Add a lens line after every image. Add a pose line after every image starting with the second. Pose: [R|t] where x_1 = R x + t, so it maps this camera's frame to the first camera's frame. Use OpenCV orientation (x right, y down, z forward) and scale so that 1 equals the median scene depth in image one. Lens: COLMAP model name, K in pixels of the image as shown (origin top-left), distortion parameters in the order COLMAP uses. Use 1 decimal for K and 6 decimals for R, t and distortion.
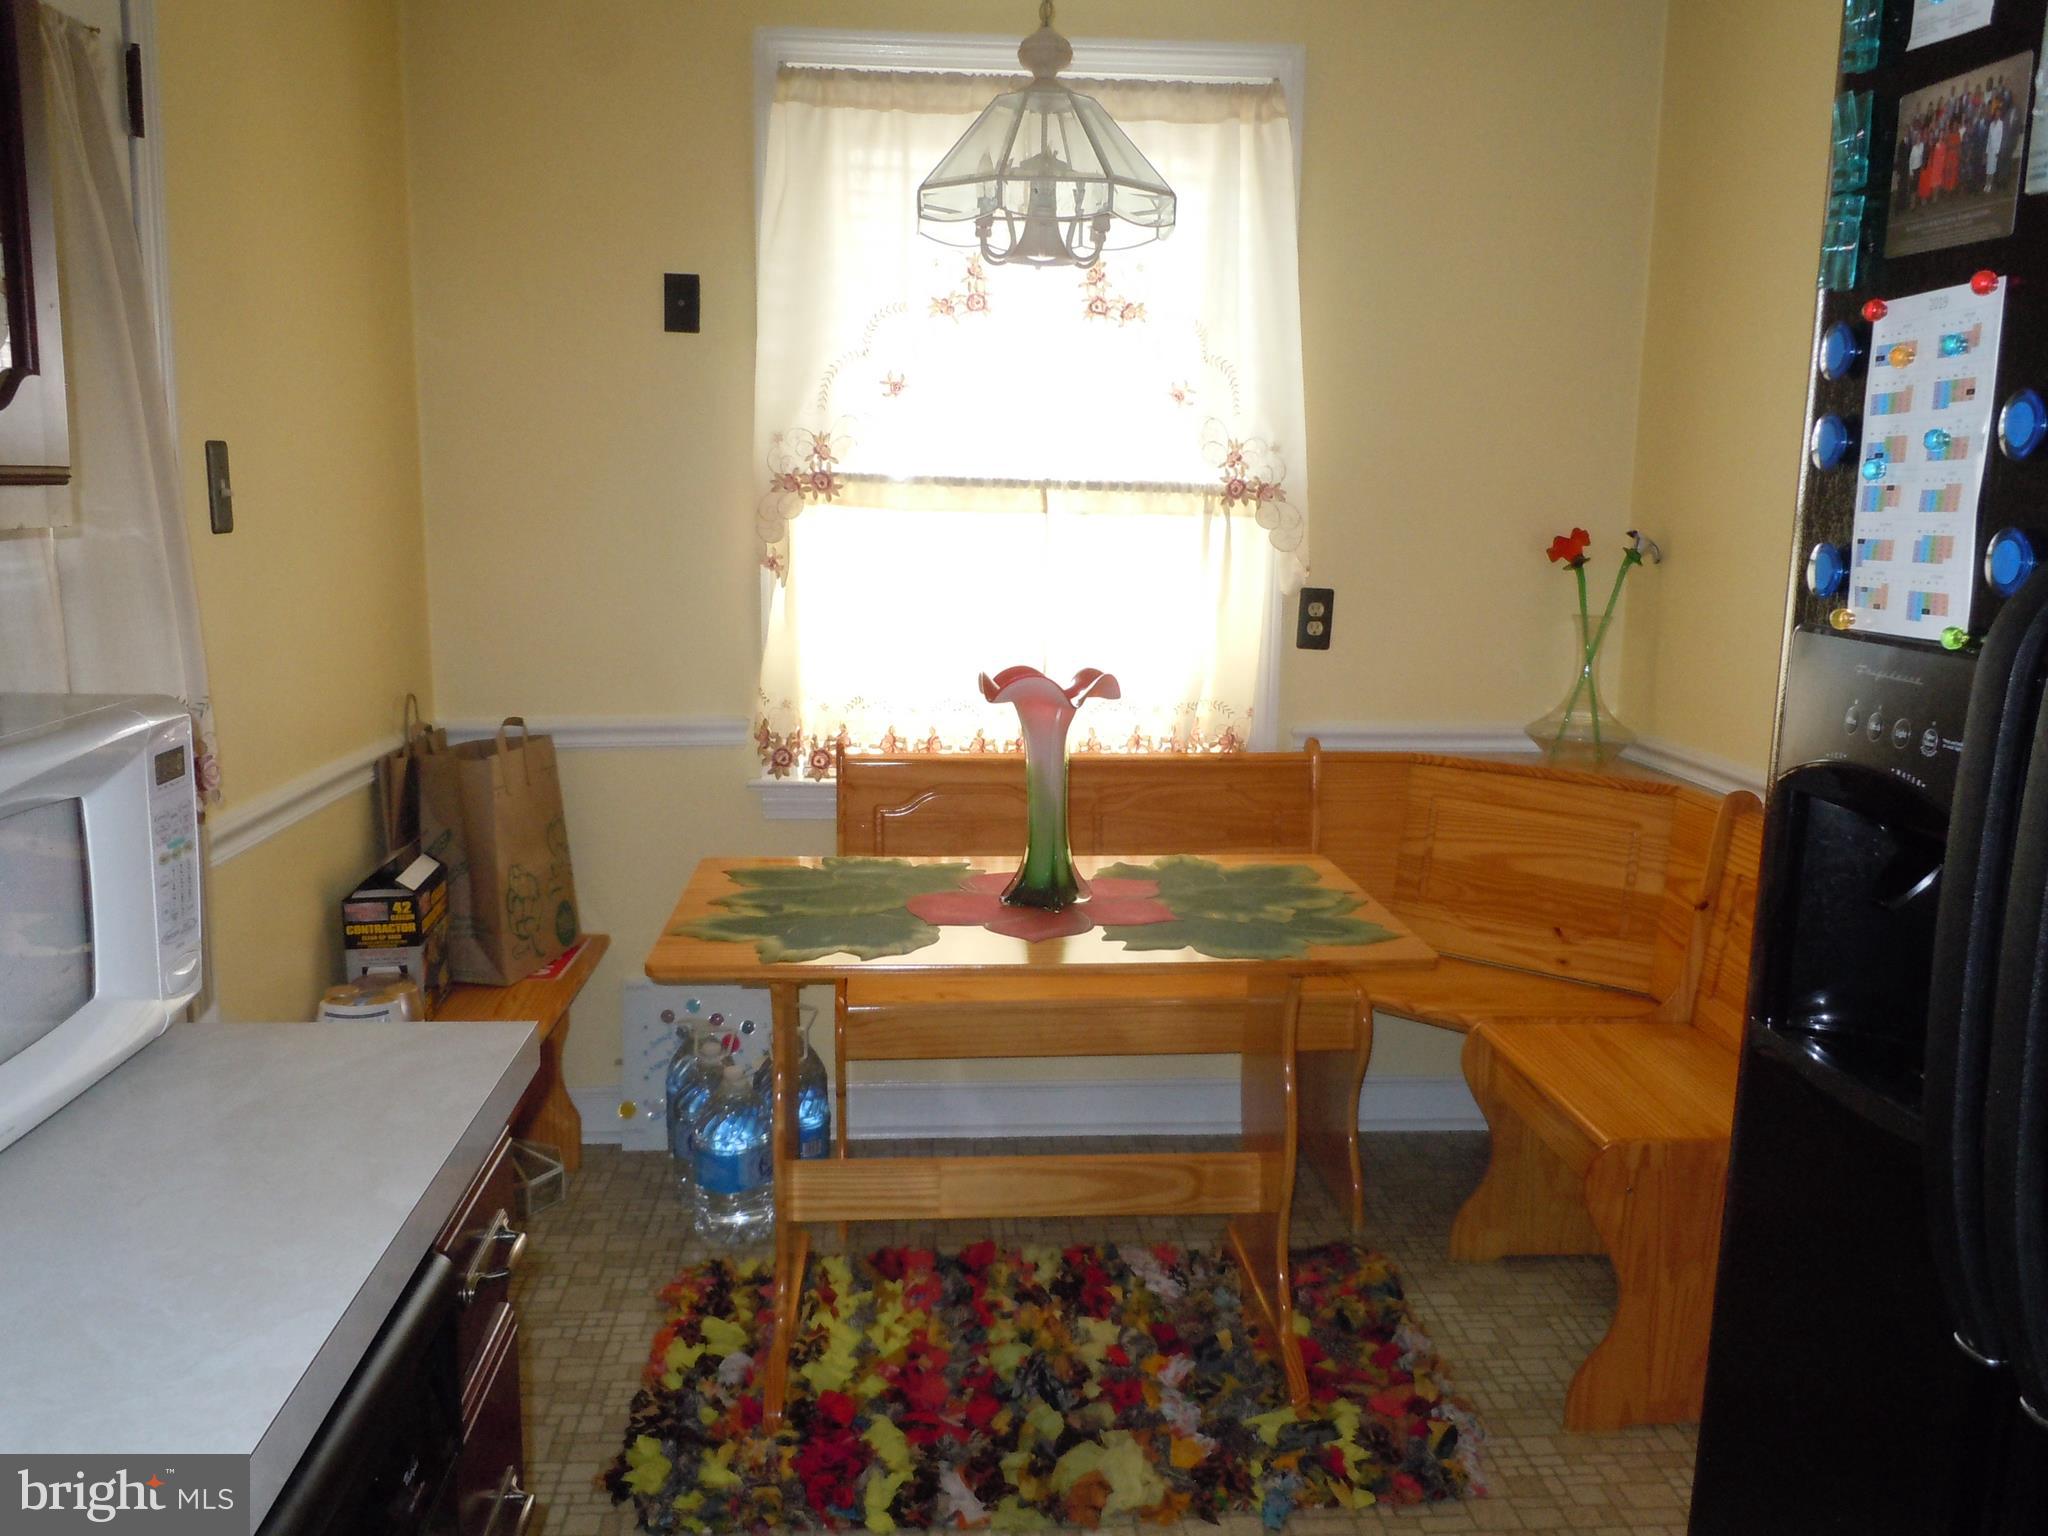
lens RADIAL K [[1716.2, 0, 1032.9], [0, 1716.2, 769.8], [0, 0, 1]] dist [0.019668, -0.074501]
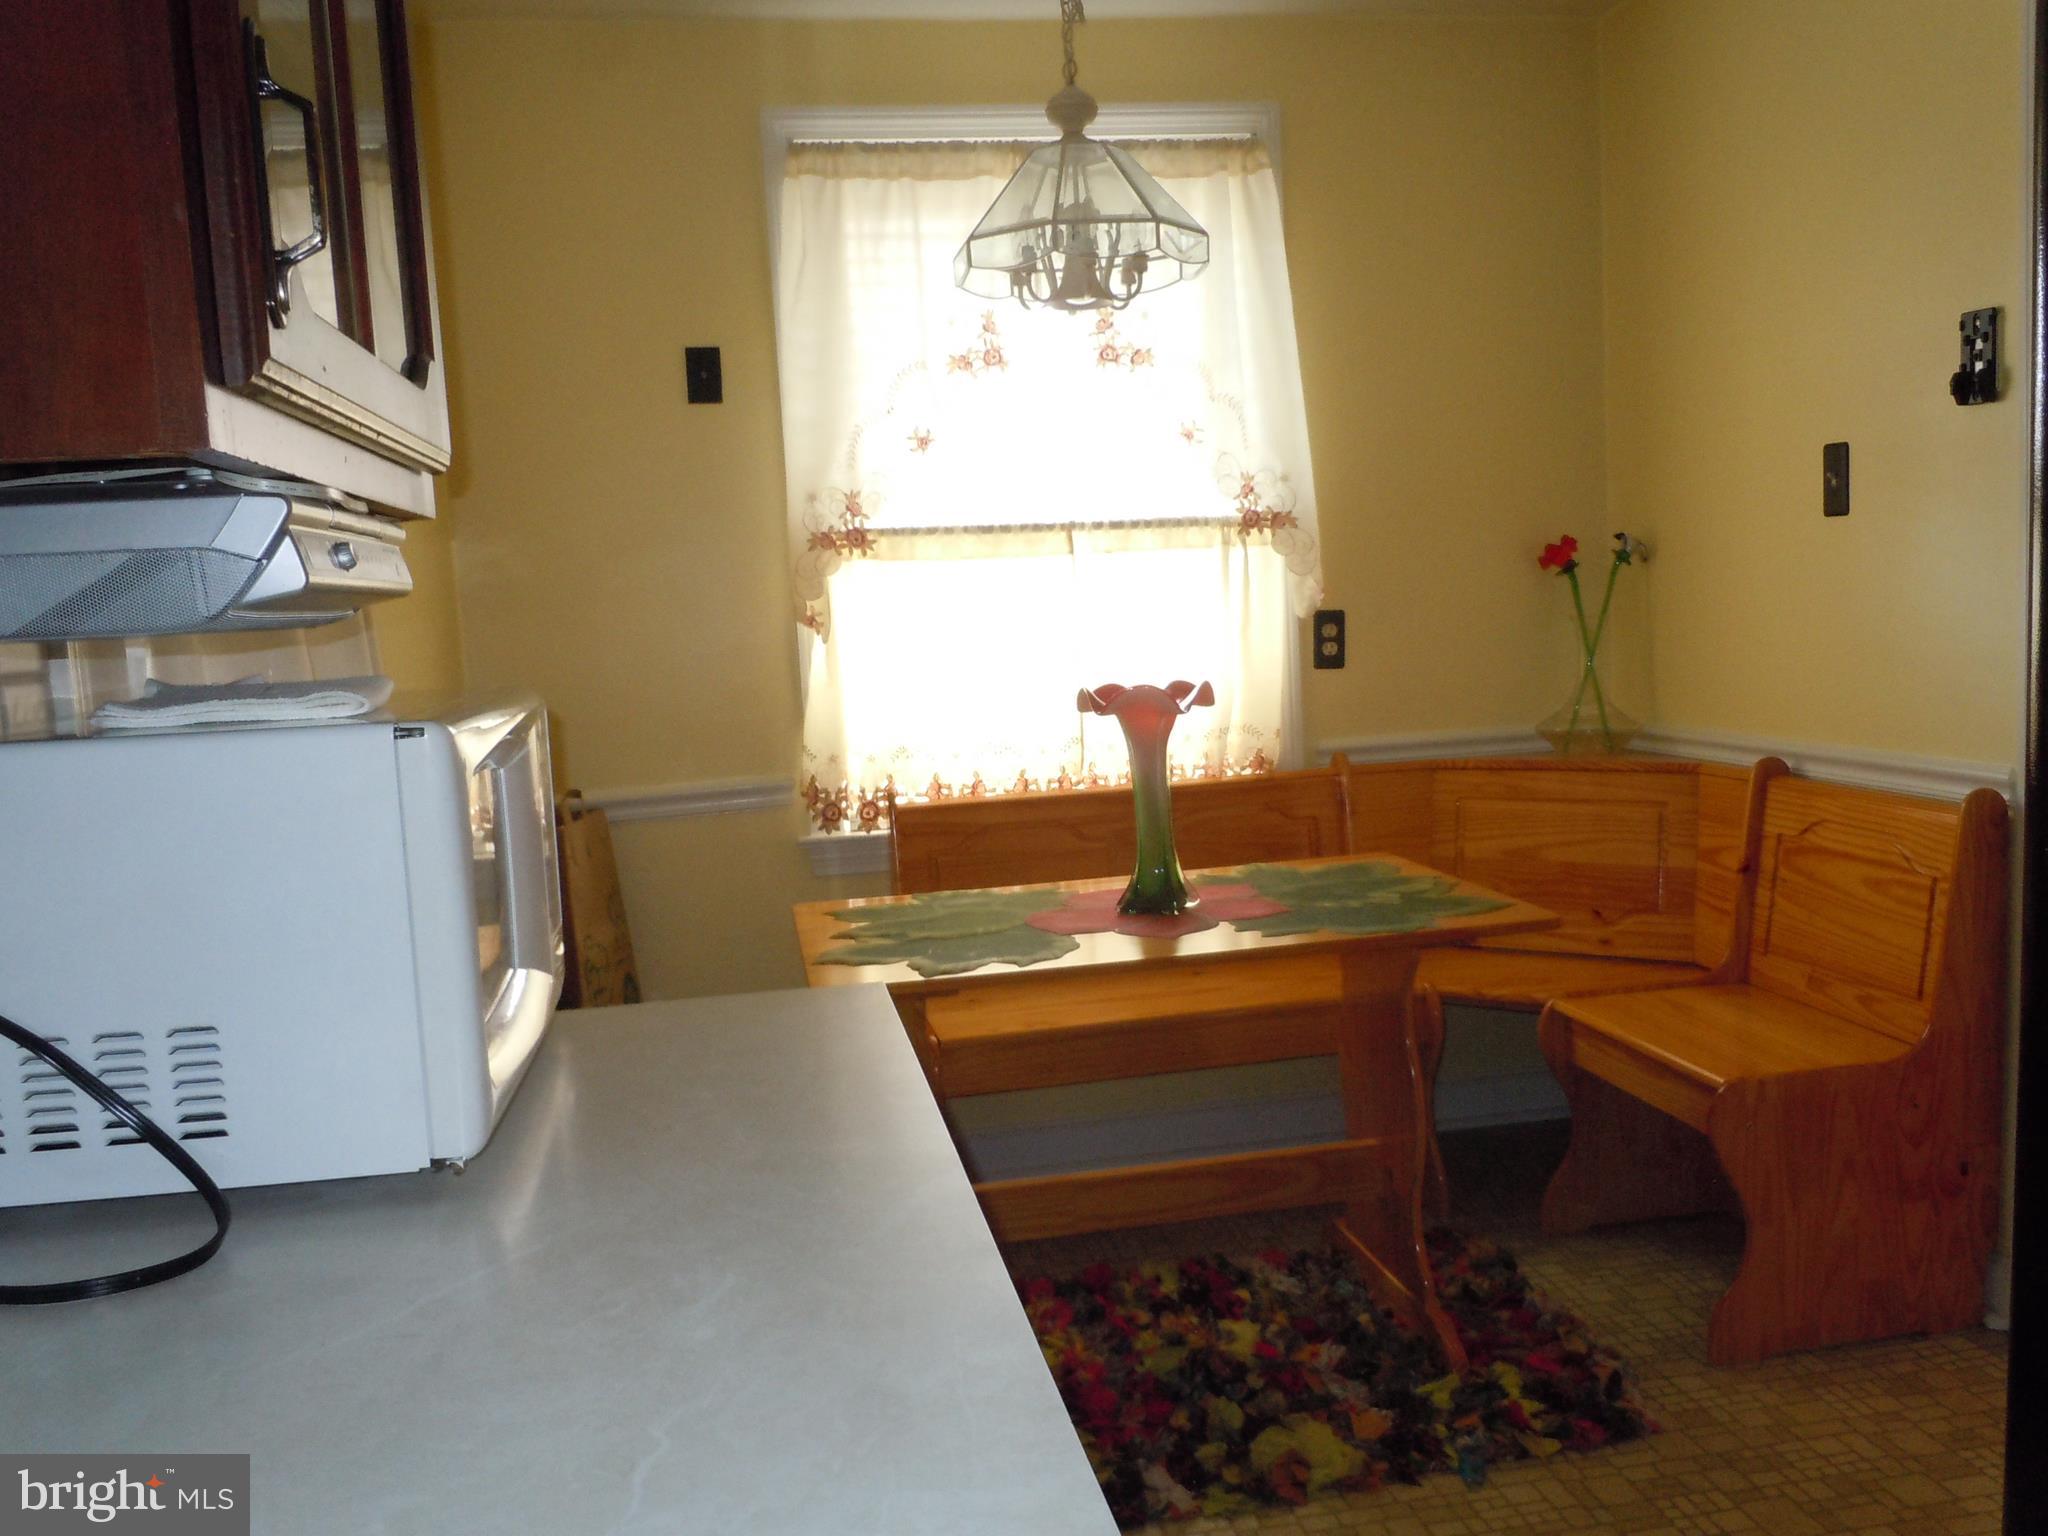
lens RADIAL K [[1716.2, 0, 1025.7], [0, 1716.2, 770.7], [0, 0, 1]] dist [0.019668, -0.074501]
pose [[0.992616, -0.080457, 0.090776, -0.128886], [0.086036, 0.994525, -0.059316, 0.040093], [-0.085506, 0.066688, 0.994103, -0.016100]]
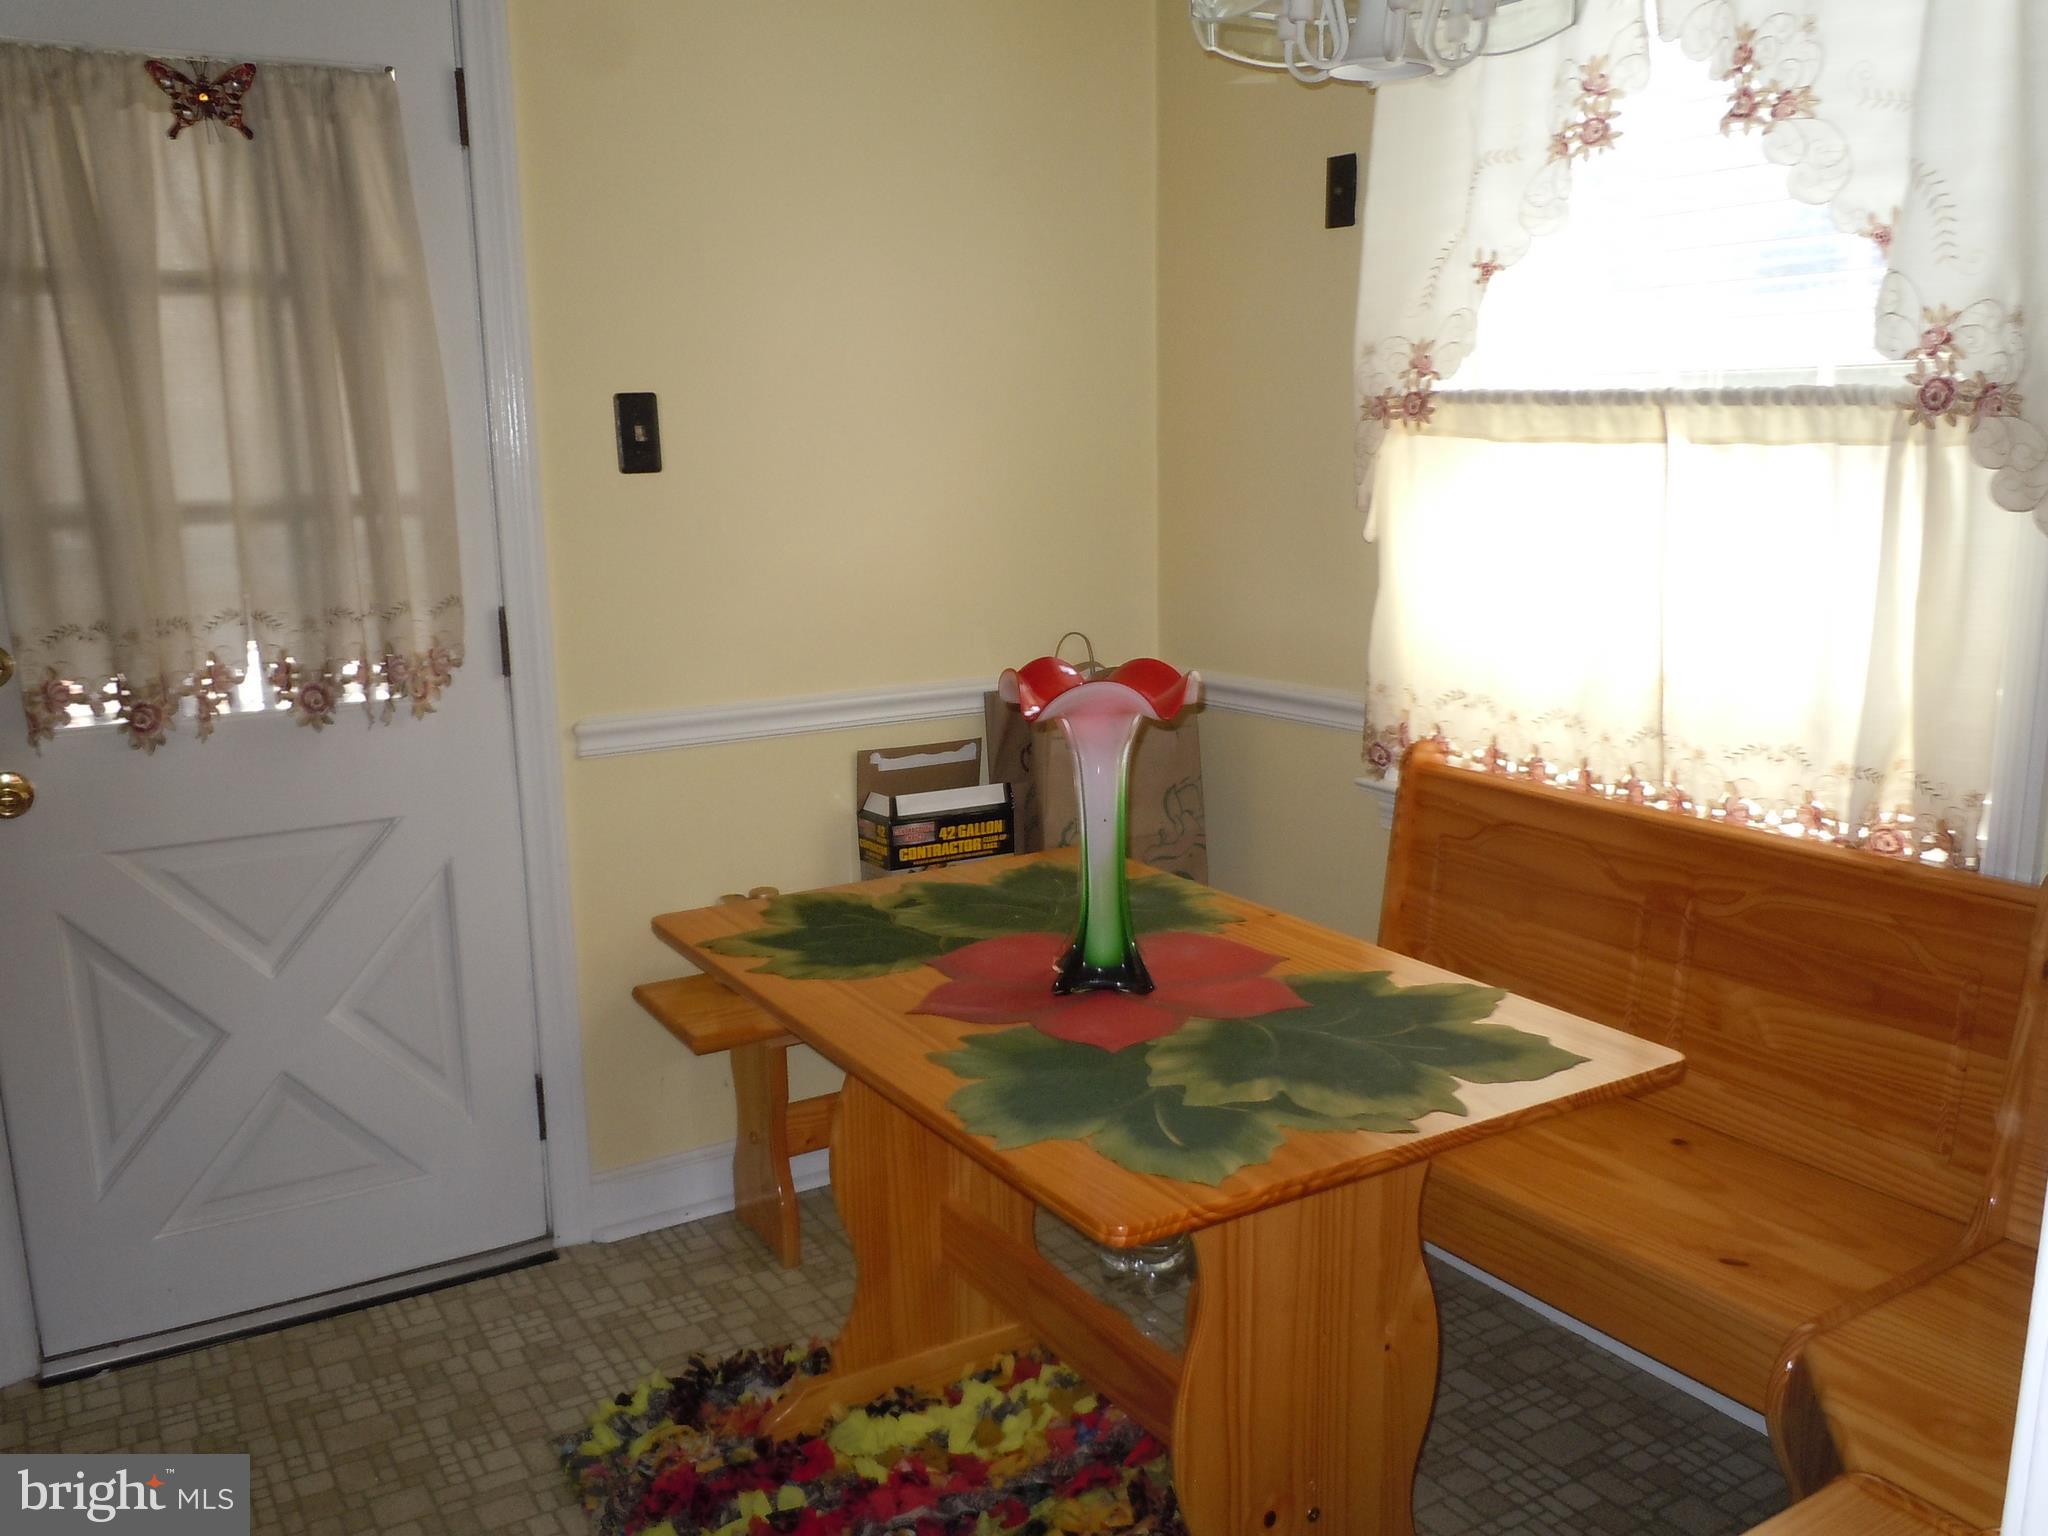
lens RADIAL K [[1716.2, 0, 1025.4], [0, 1716.2, 775.1], [0, 0, 1]] dist [0.019668, -0.074501]
pose [[0.458447, 0.157690, -0.874620, 0.501891], [-0.121701, 0.986001, 0.113979, -0.072422], [0.880350, 0.054189, 0.471220, 0.503503]]
